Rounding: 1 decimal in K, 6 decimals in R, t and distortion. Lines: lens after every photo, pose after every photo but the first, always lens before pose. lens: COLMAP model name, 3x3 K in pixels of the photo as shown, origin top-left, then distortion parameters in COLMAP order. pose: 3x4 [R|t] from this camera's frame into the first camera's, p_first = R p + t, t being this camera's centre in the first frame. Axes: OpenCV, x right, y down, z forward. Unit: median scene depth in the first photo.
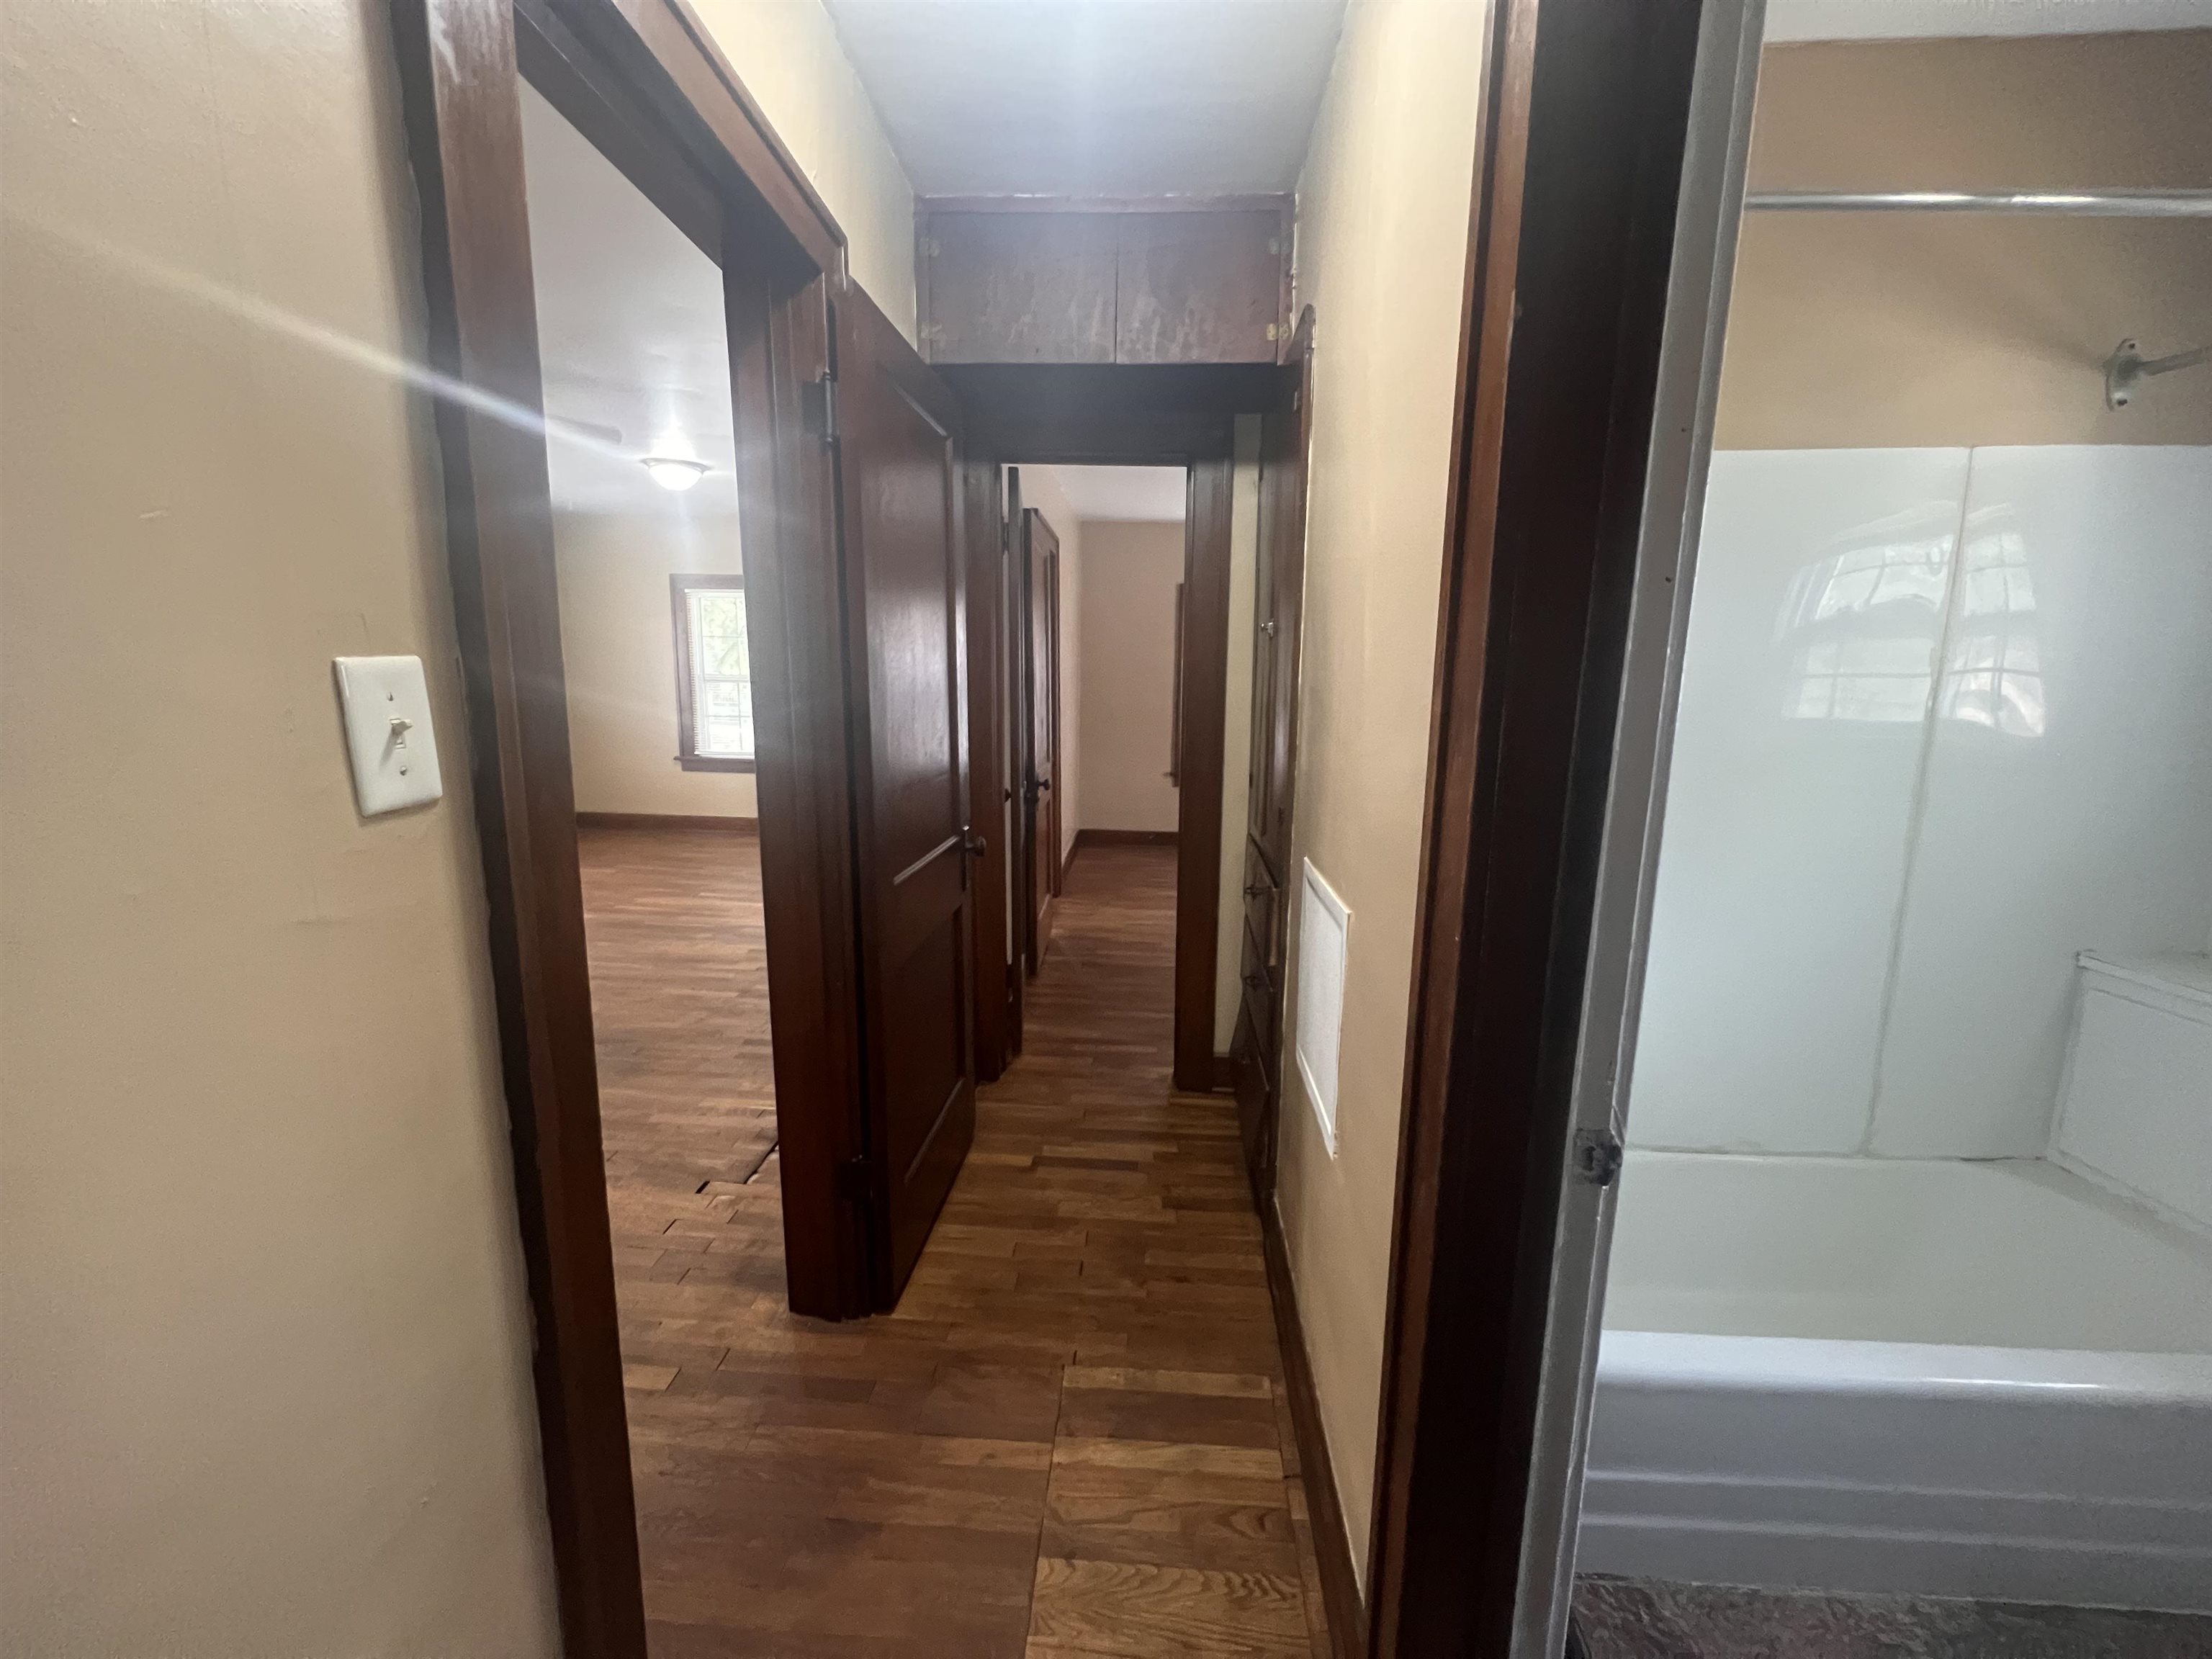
lens RADIAL K [[885.6, 0, 1111.5], [0, 885.6, 827.1], [0, 0, 1]] dist [0.000640, 0.000387]
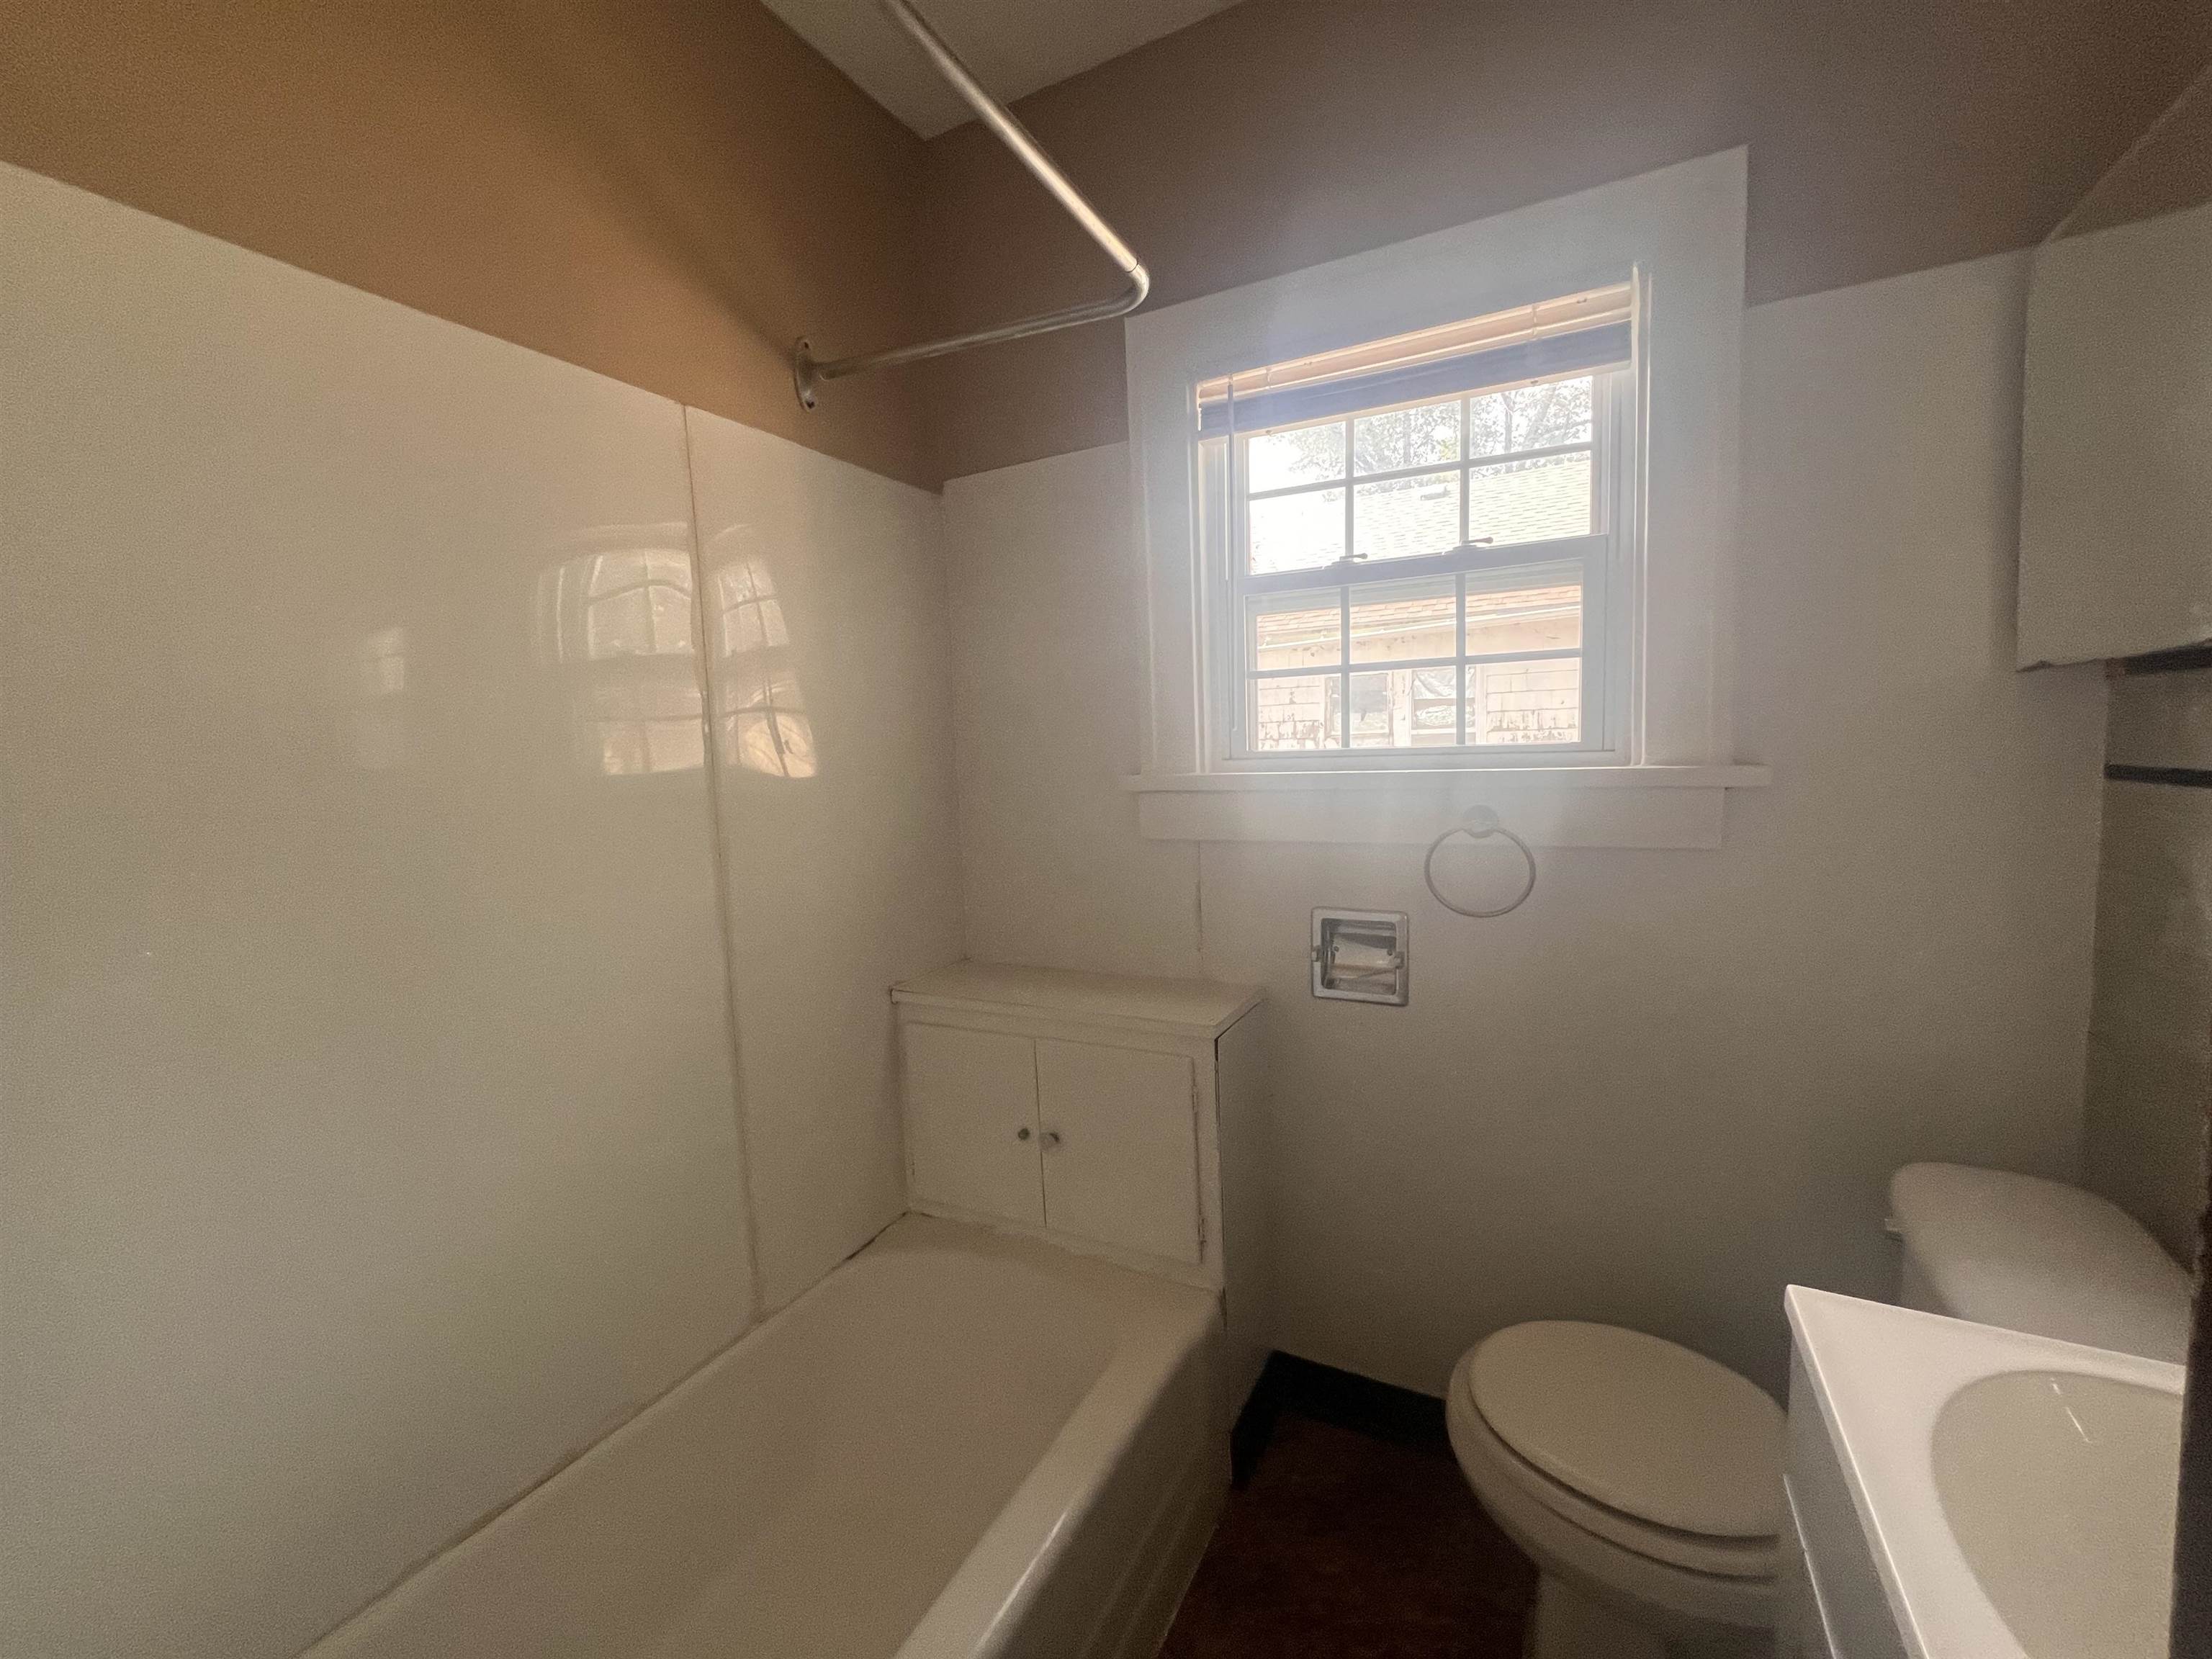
lens RADIAL K [[885.8, 0, 1106.0], [0, 885.8, 829.5], [0, 0, 1]] dist [-0.000206, 0.000031]
pose [[0.427844, -0.110471, 0.897076, 0.357832], [0.183542, 0.982443, 0.033447, -0.014738], [-0.885021, 0.150342, 0.440608, 0.352623]]
